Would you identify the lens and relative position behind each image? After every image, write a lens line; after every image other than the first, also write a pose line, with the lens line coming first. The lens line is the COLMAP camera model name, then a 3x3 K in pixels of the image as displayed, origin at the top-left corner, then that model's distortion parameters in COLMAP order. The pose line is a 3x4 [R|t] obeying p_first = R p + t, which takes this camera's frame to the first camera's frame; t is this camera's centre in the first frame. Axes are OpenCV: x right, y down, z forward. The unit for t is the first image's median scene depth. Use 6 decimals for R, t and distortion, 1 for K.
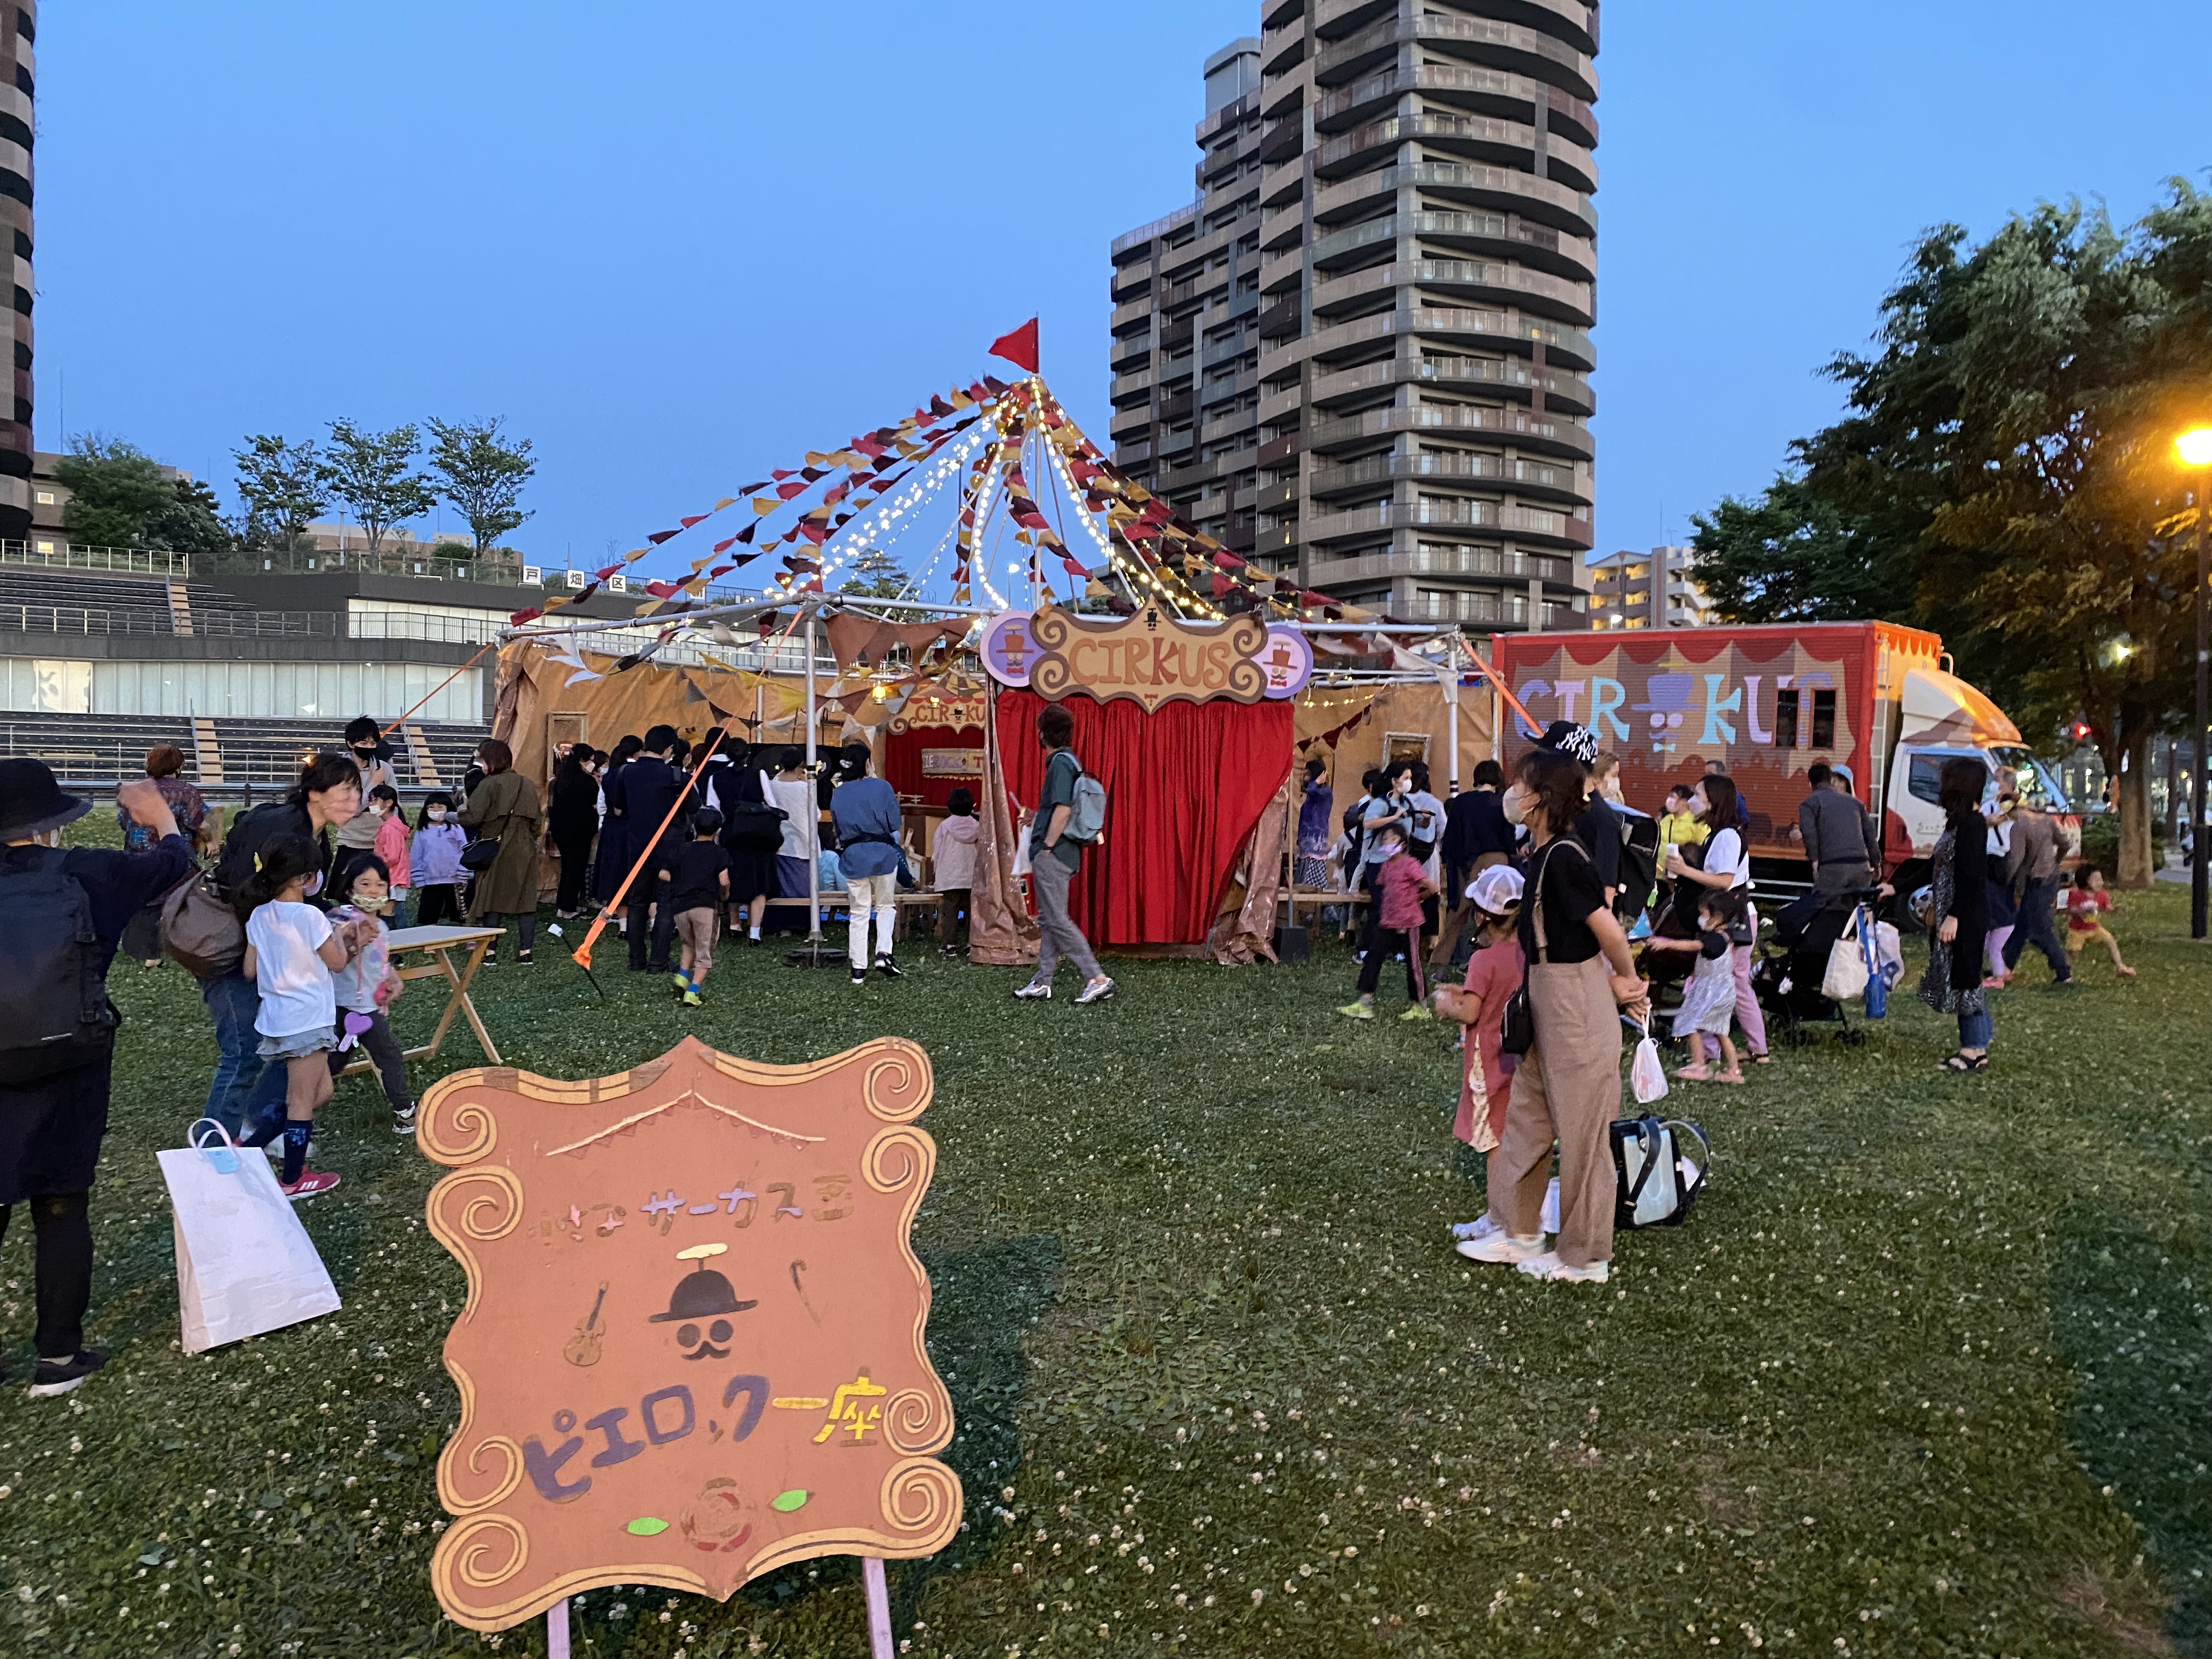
lens RADIAL K [[1859.5, 0, 1101.0], [0, 1859.5, 898.8], [0, 0, 1]] dist [0.036450, -0.181609]
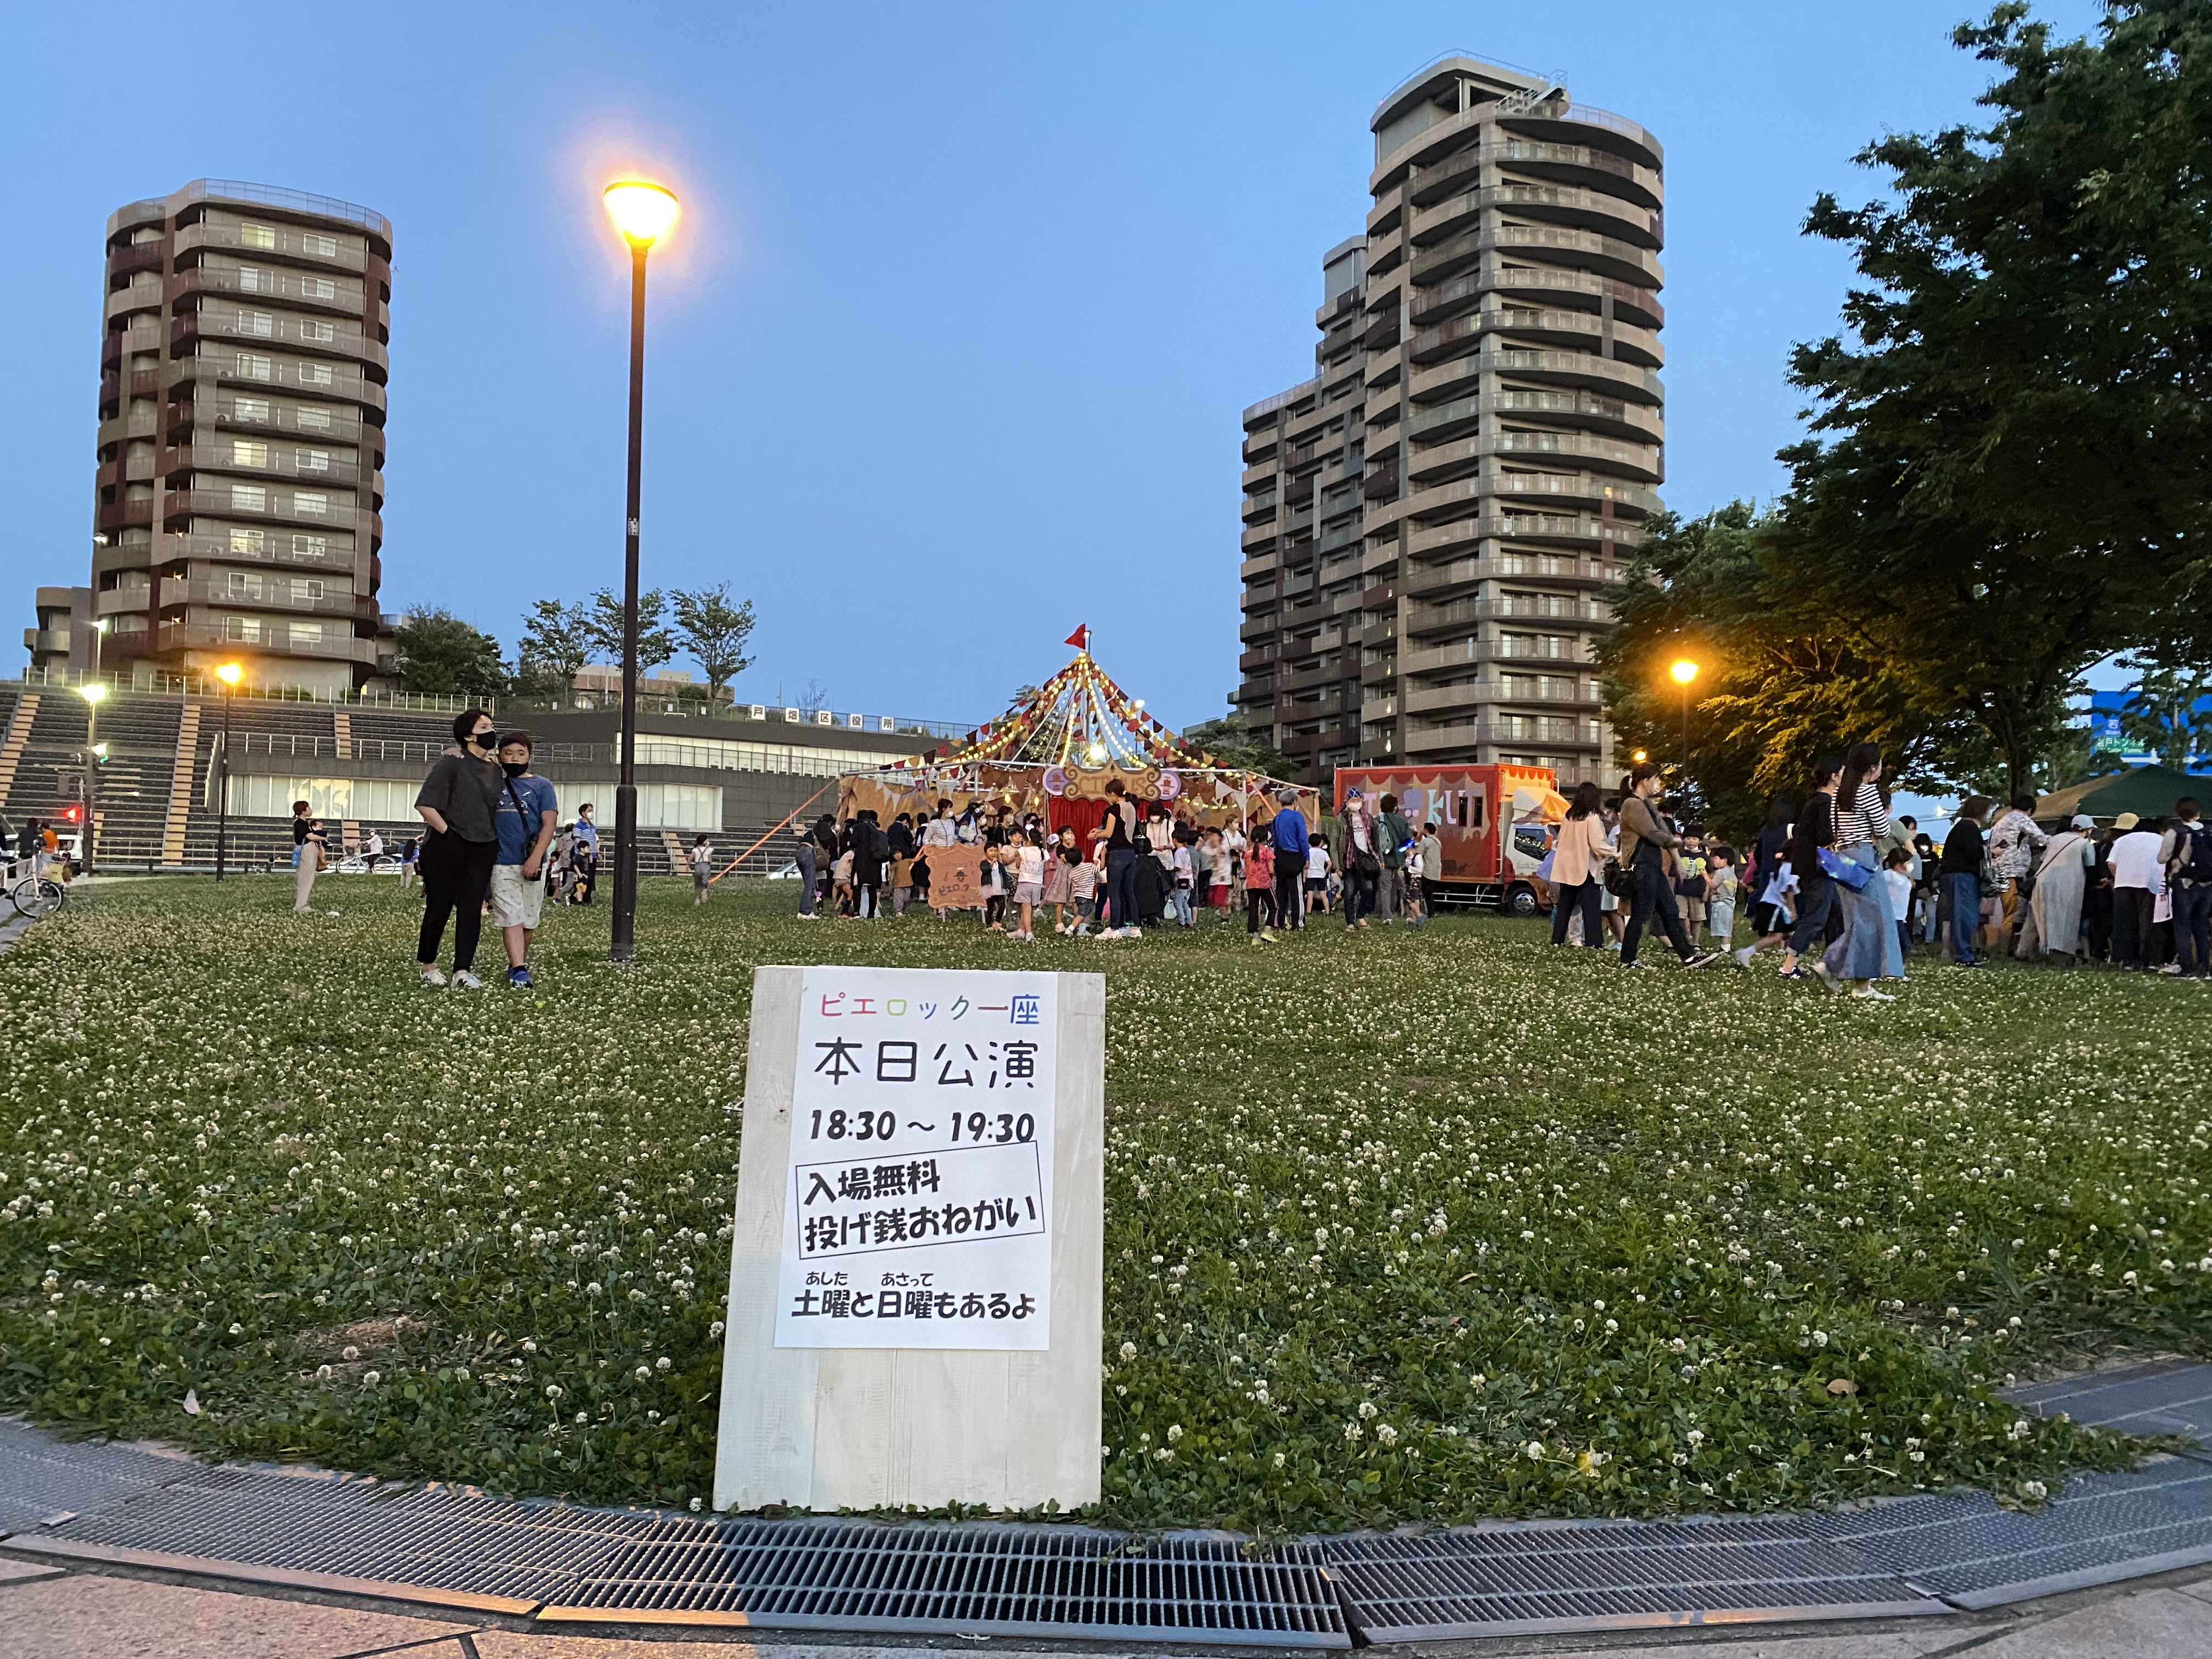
lens RADIAL K [[1869.3, 0, 1106.0], [0, 1869.3, 829.5], [0, 0, 1]] dist [0.039759, -0.002200]
pose [[0.996389, -0.000353, -0.084909, 0.025126], [-0.007951, 0.995210, -0.097440, 0.017913], [0.084536, 0.097763, 0.991613, -0.150990]]
